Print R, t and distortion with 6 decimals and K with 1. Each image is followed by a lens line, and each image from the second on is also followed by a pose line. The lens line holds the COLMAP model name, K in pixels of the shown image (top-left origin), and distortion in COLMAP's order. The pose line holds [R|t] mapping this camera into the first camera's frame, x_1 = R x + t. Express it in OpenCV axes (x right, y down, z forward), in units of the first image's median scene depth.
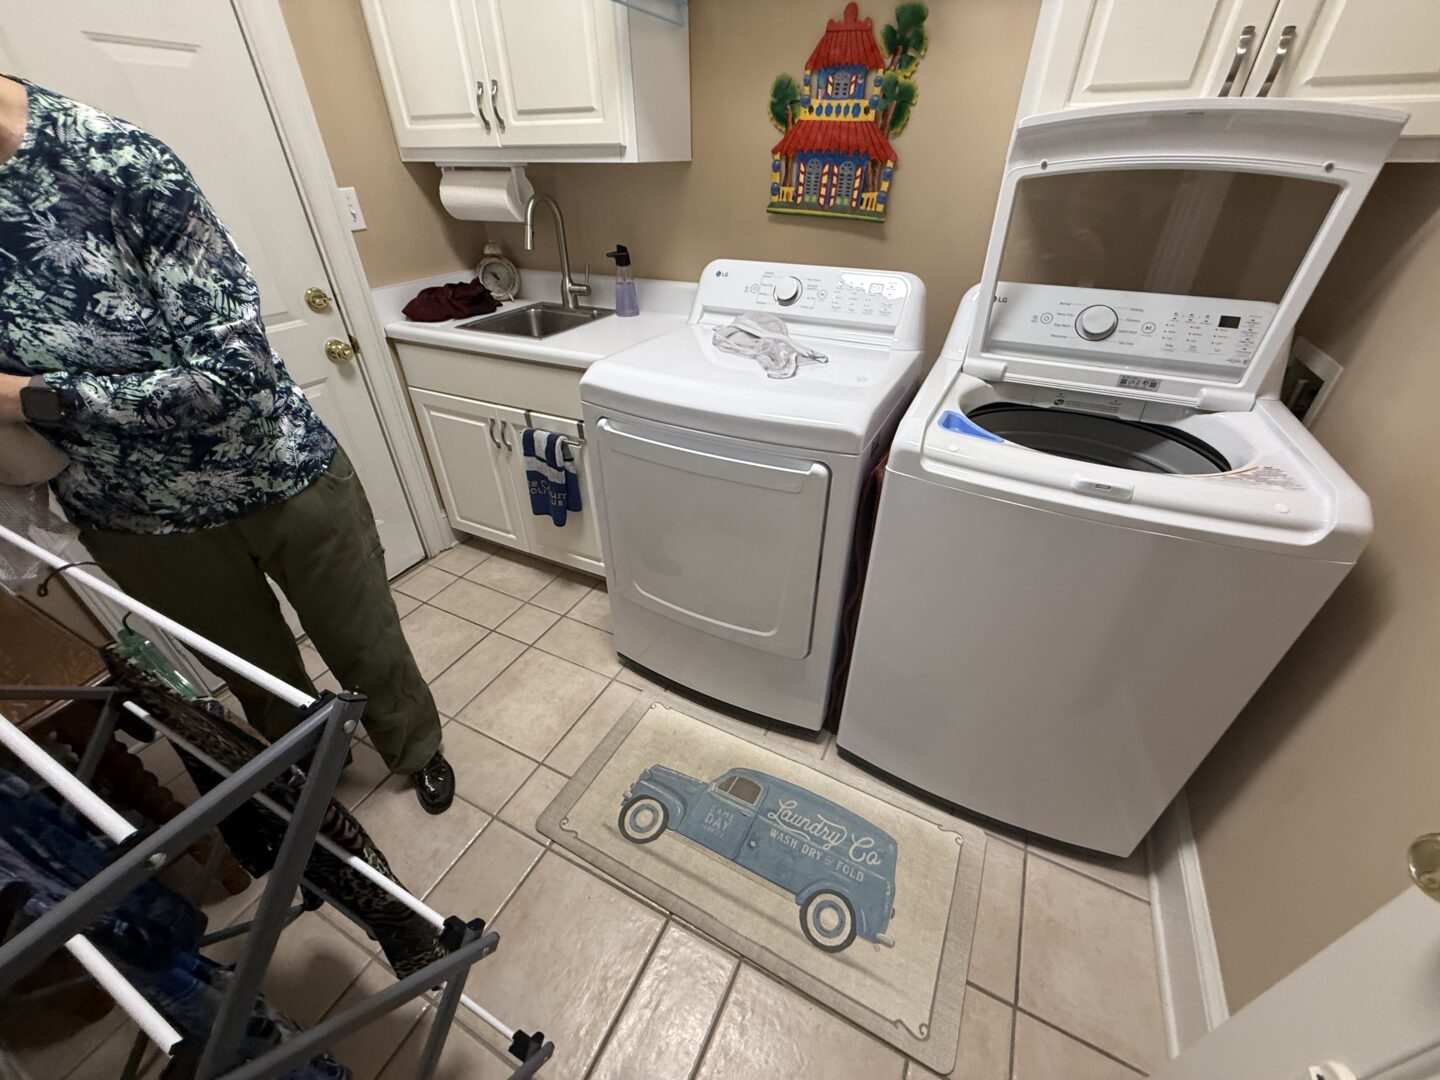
lens RADIAL K [[572.3, 0, 715.8], [0, 572.3, 539.4], [0, 0, 1]] dist [-0.000052, 0.000012]
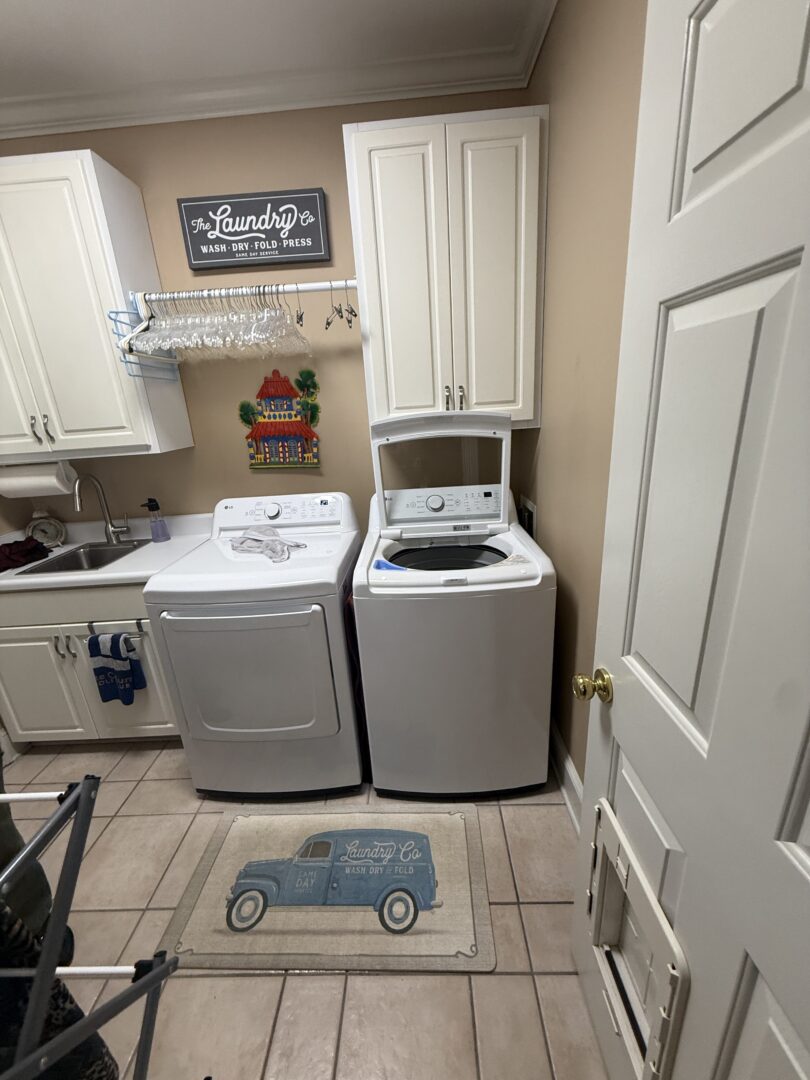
lens RADIAL K [[429.2, 0, 406.4], [0, 429.2, 535.2], [0, 0, 1]] dist [-0.000052, 0.000012]
pose [[0.899991, -0.179254, 0.397346, -0.035780], [0.291315, 0.925421, -0.242347, 0.050868], [-0.324271, 0.333863, 0.885090, -0.223115]]
